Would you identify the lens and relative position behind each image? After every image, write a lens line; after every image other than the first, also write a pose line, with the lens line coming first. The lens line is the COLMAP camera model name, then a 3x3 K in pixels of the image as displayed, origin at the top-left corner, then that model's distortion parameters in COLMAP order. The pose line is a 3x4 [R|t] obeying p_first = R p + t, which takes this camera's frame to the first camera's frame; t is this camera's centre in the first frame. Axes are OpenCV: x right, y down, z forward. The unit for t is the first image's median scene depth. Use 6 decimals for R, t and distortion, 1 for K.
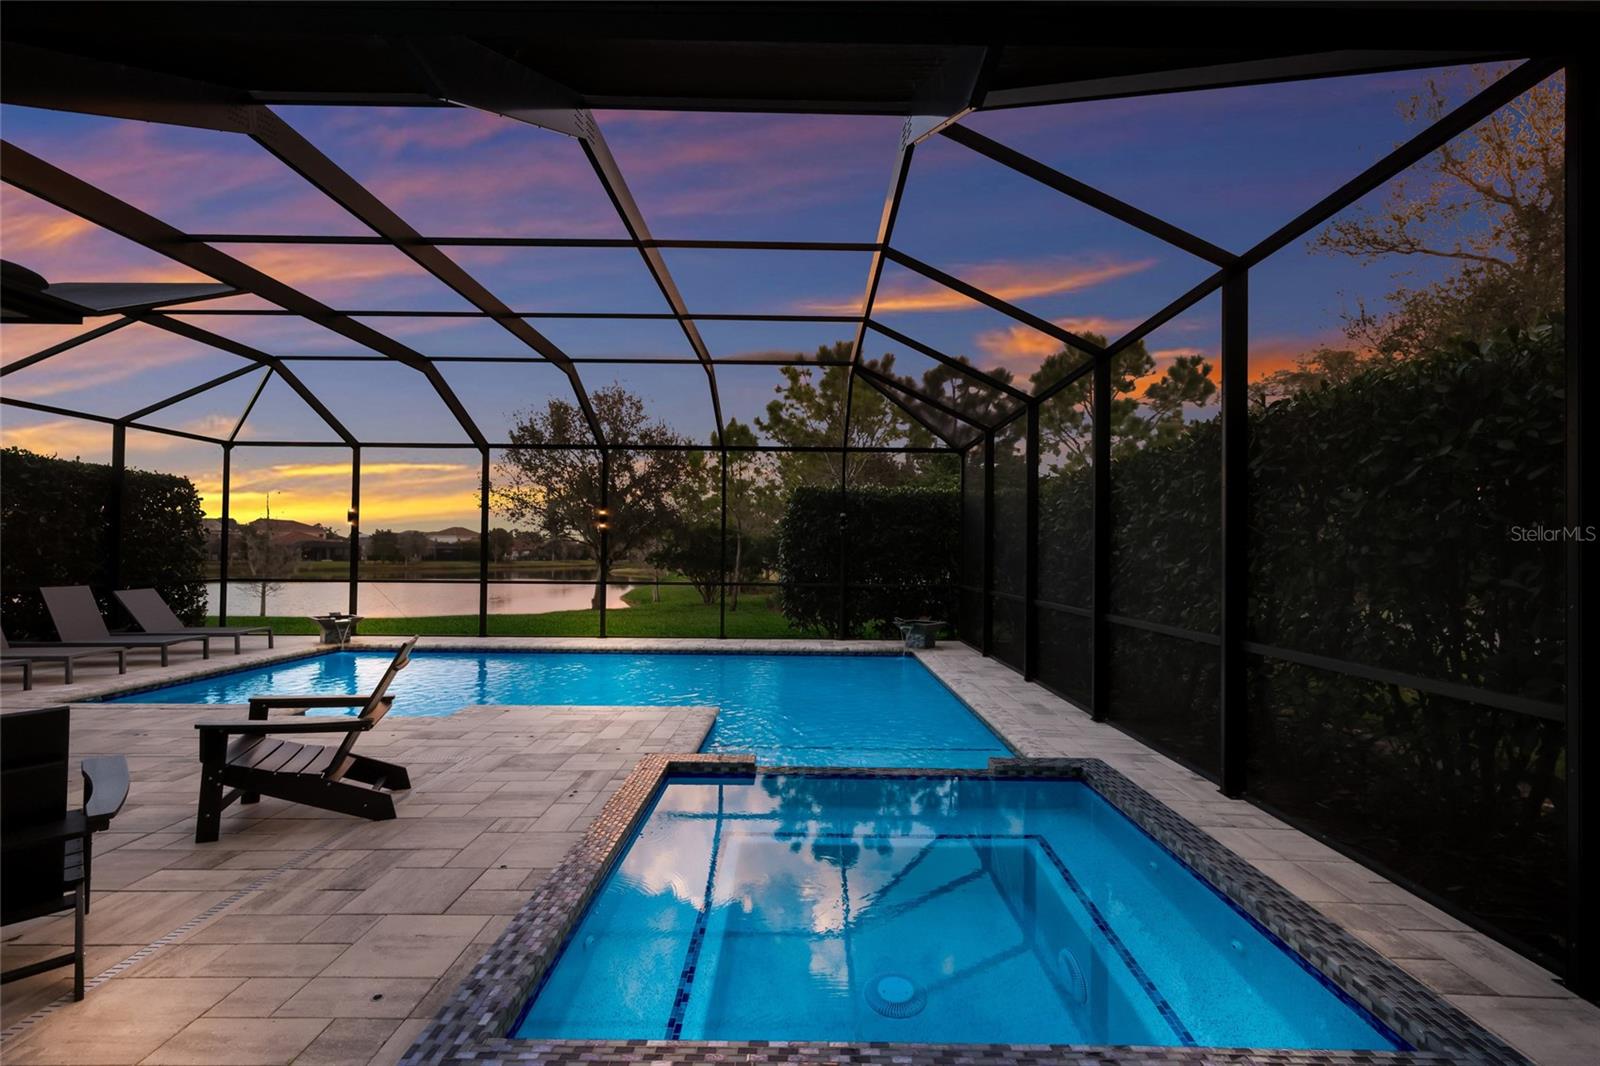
lens RADIAL K [[706.3, 0, 806.0], [0, 706.3, 549.5], [0, 0, 1]] dist [0.007544, -0.000955]
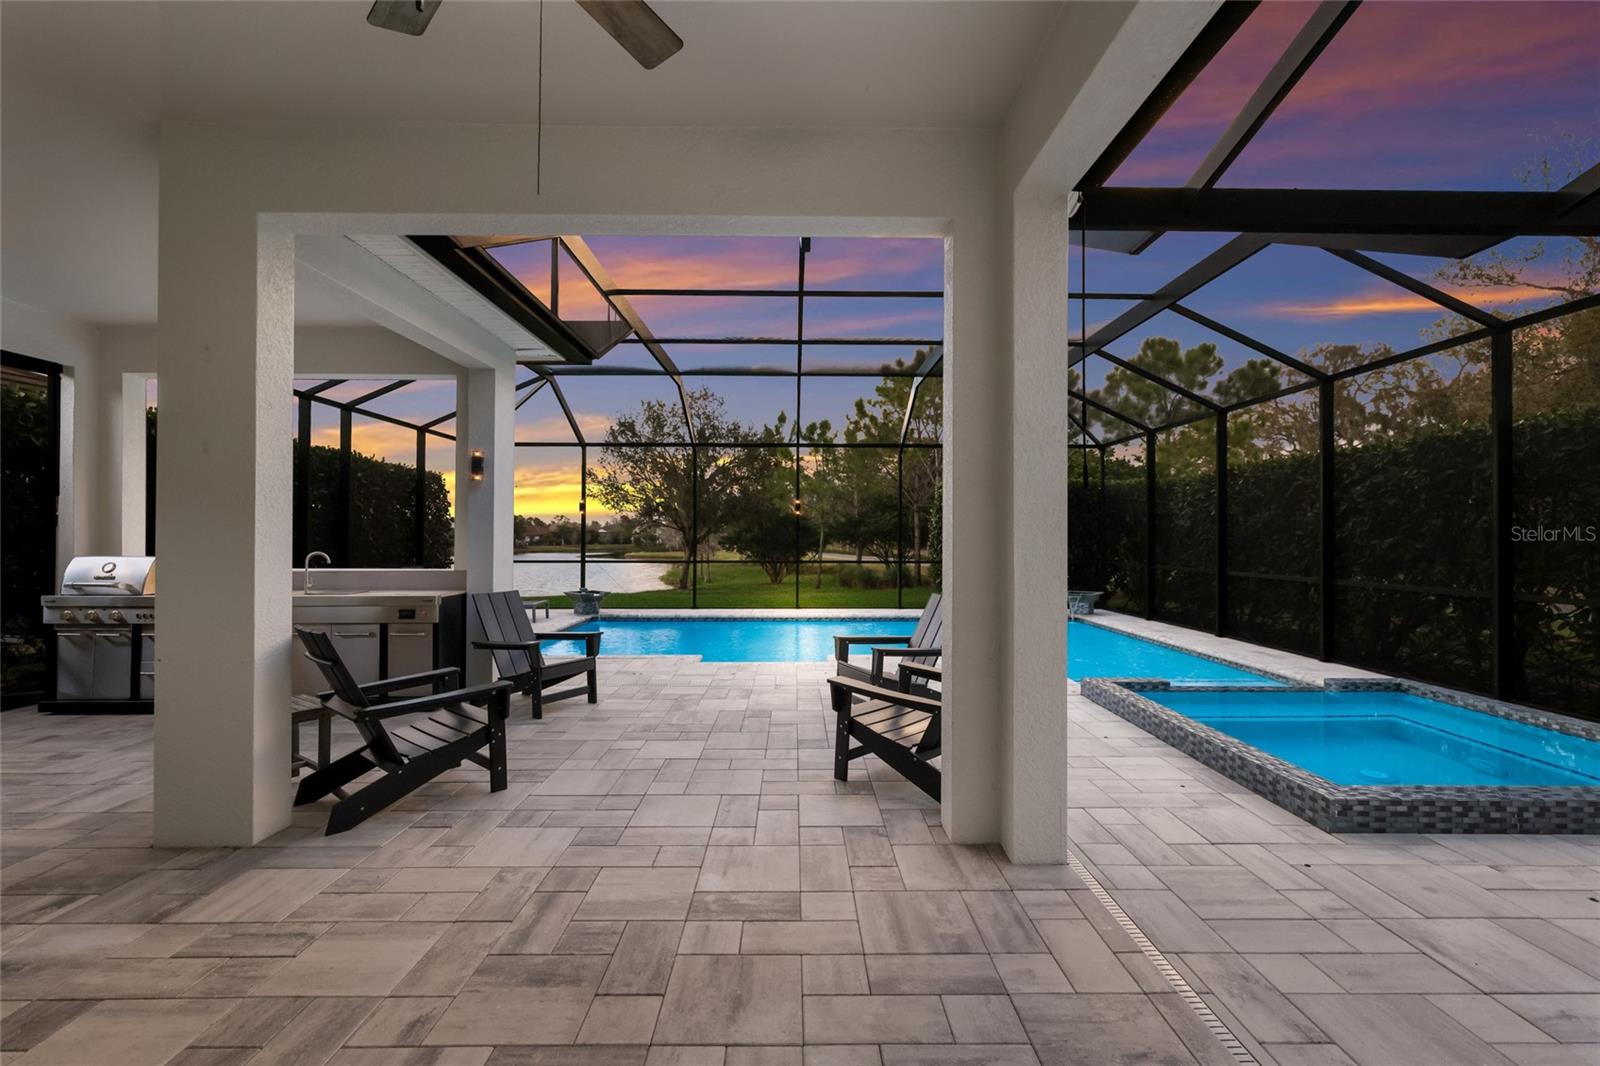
lens RADIAL K [[683.4, 0, 808.0], [0, 683.4, 532.8], [0, 0, 1]] dist [-0.005597, 0.000720]
pose [[0.999967, -0.006598, 0.004669, -0.274429], [0.006600, 0.999978, -0.000439, -0.000009], [-0.004666, 0.000469, 0.999989, -0.121343]]
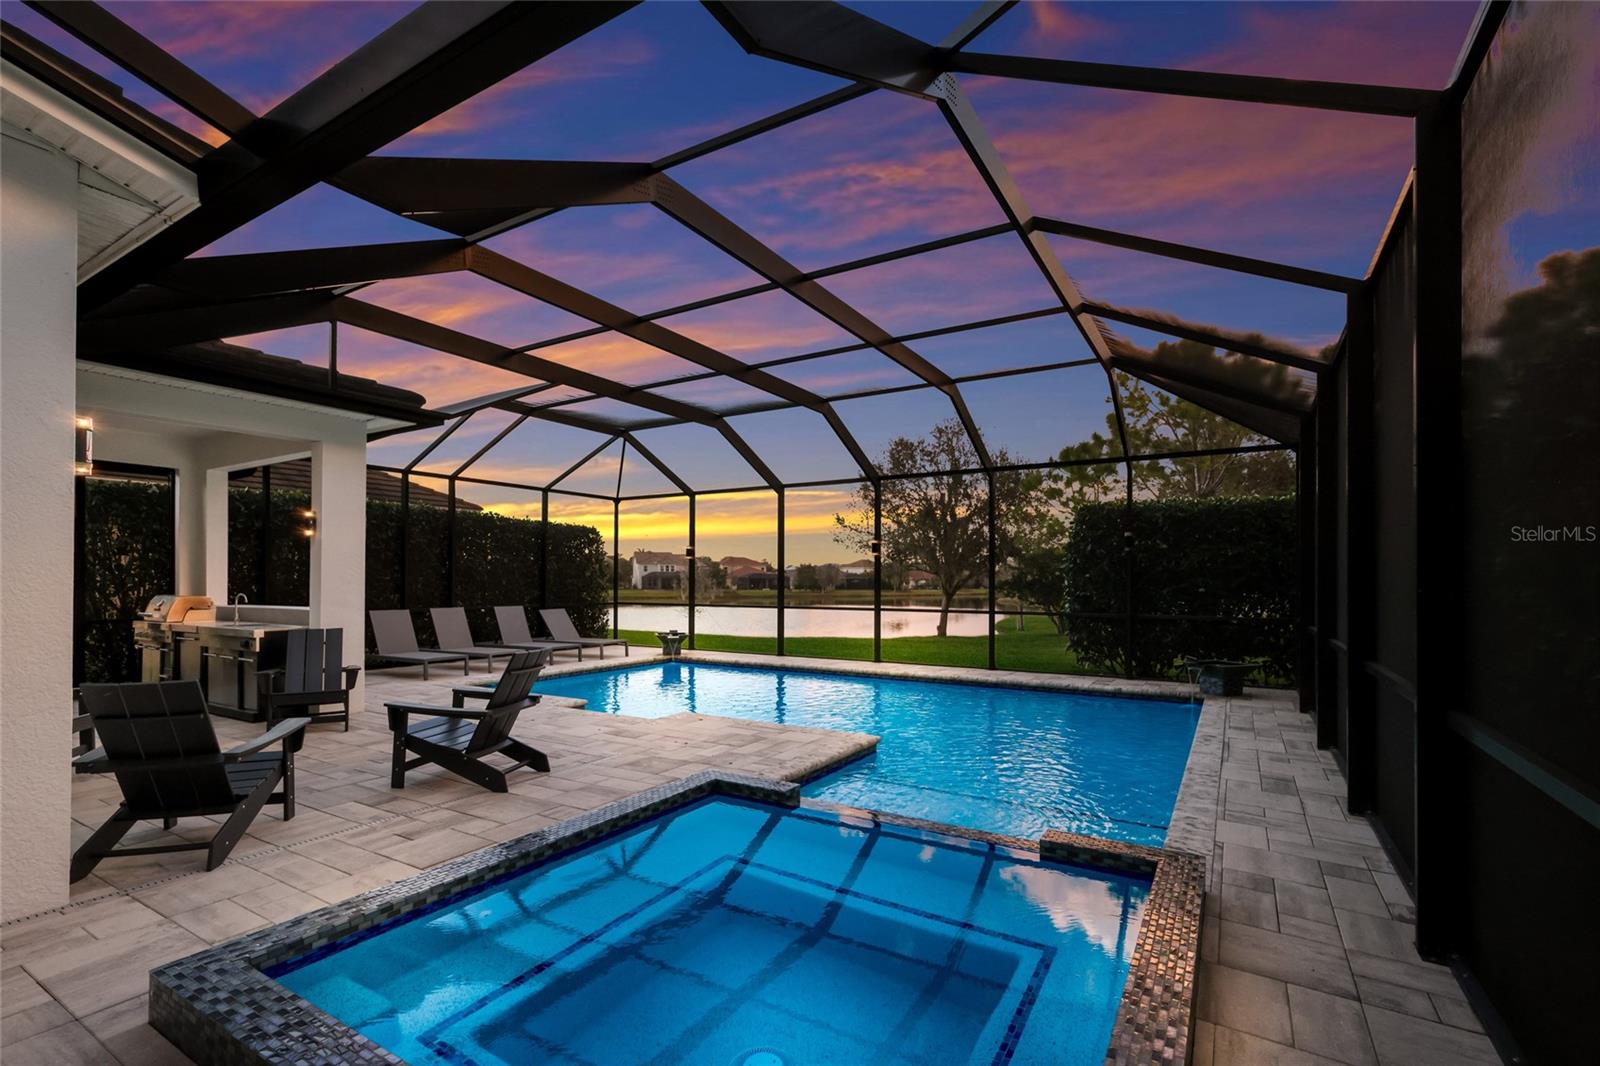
lens RADIAL K [[706.3, 0, 811.7], [0, 706.3, 569.5], [0, 0, 1]] dist [0.007544, -0.000955]
pose [[0.861014, -0.015306, -0.508351, 0.156401], [0.009130, 0.999851, -0.014641, 0.003245], [0.508499, 0.007965, 0.861026, 0.060482]]
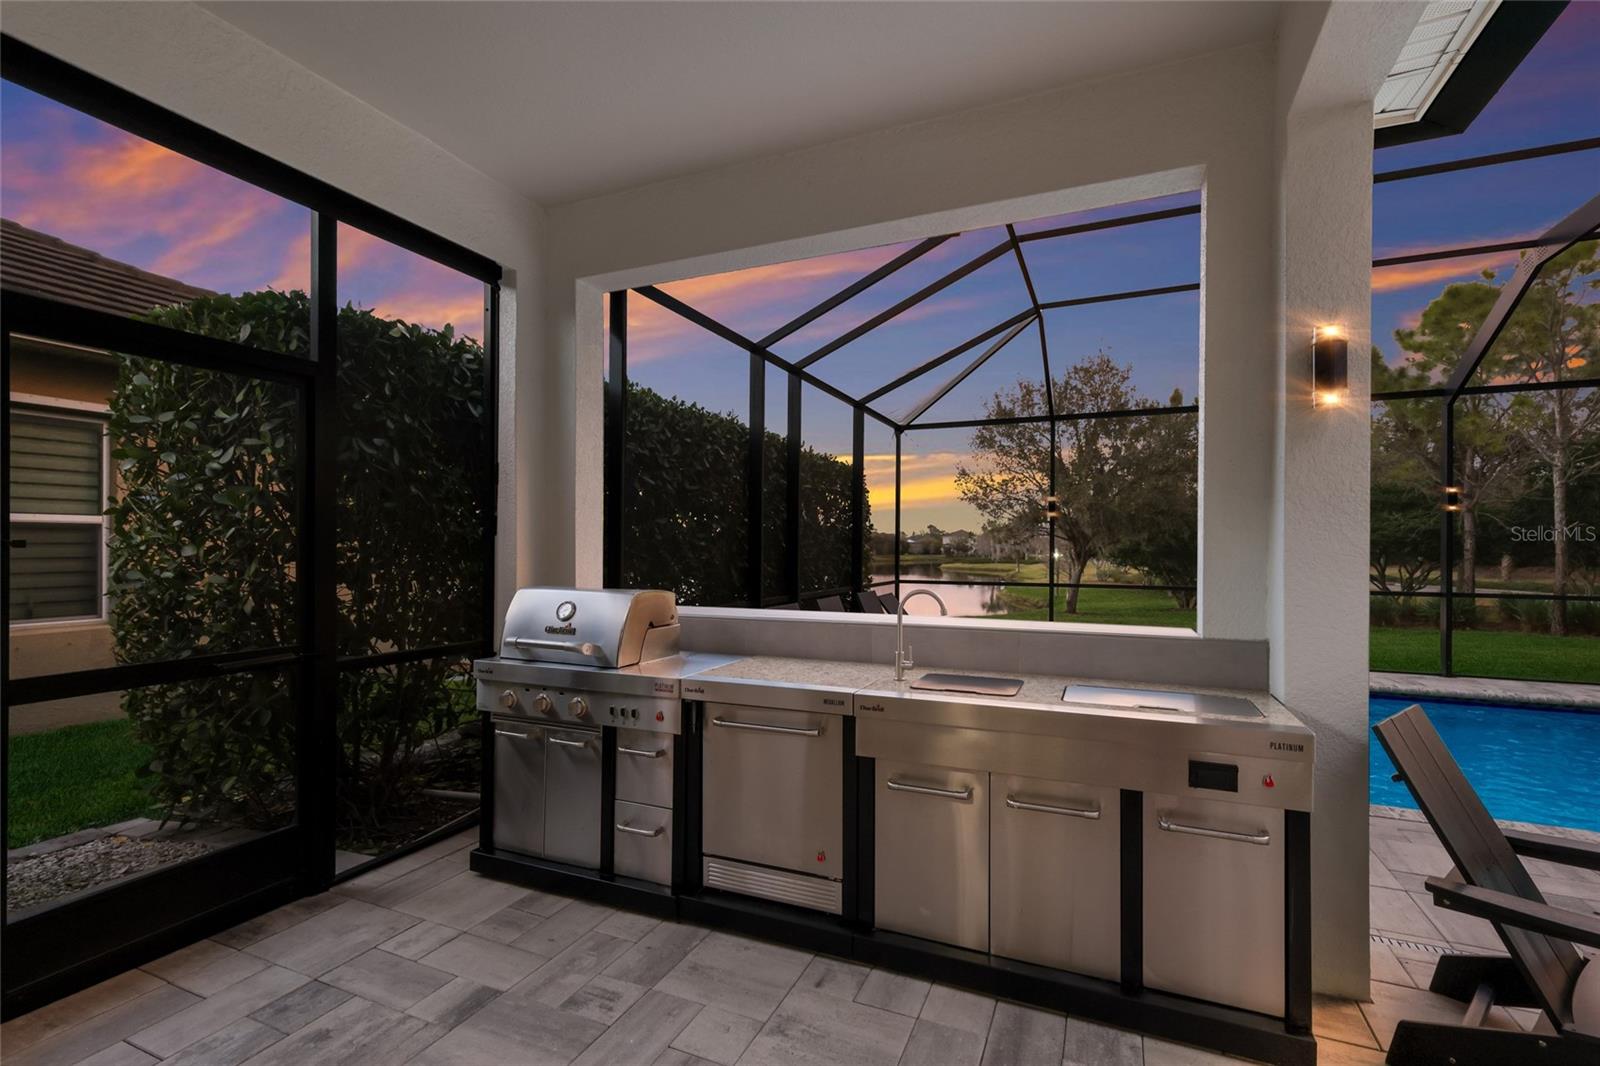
lens RADIAL K [[706.3, 0, 792.9], [0, 706.3, 541.6], [0, 0, 1]] dist [0.007544, -0.000955]
pose [[0.905993, -0.007399, -0.423228, -0.545477], [0.005723, 0.999970, -0.005229, -0.003022], [0.423254, 0.002316, 0.906008, 0.127929]]
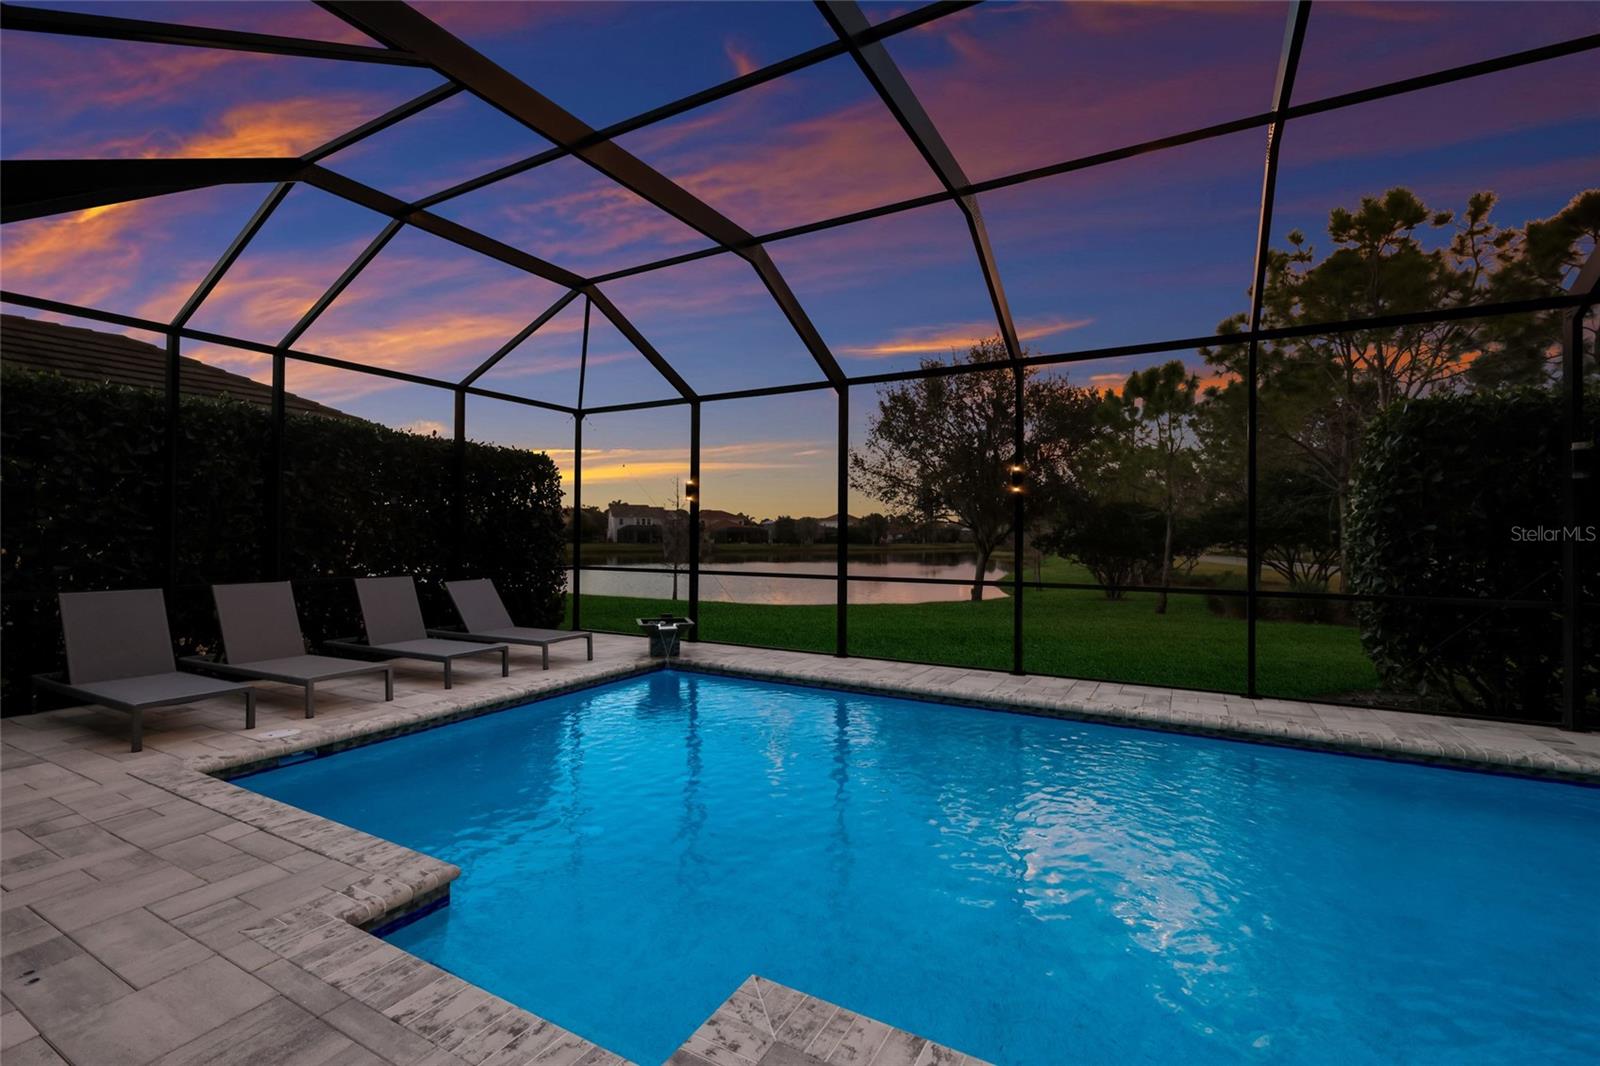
lens RADIAL K [[706.3, 0, 802.3], [0, 706.3, 532.1], [0, 0, 1]] dist [0.007544, -0.000955]
pose [[0.870837, -0.005787, -0.491537, -0.146283], [0.005442, 0.999983, -0.002132, 0.002058], [0.491541, -0.000818, 0.870854, 0.375507]]
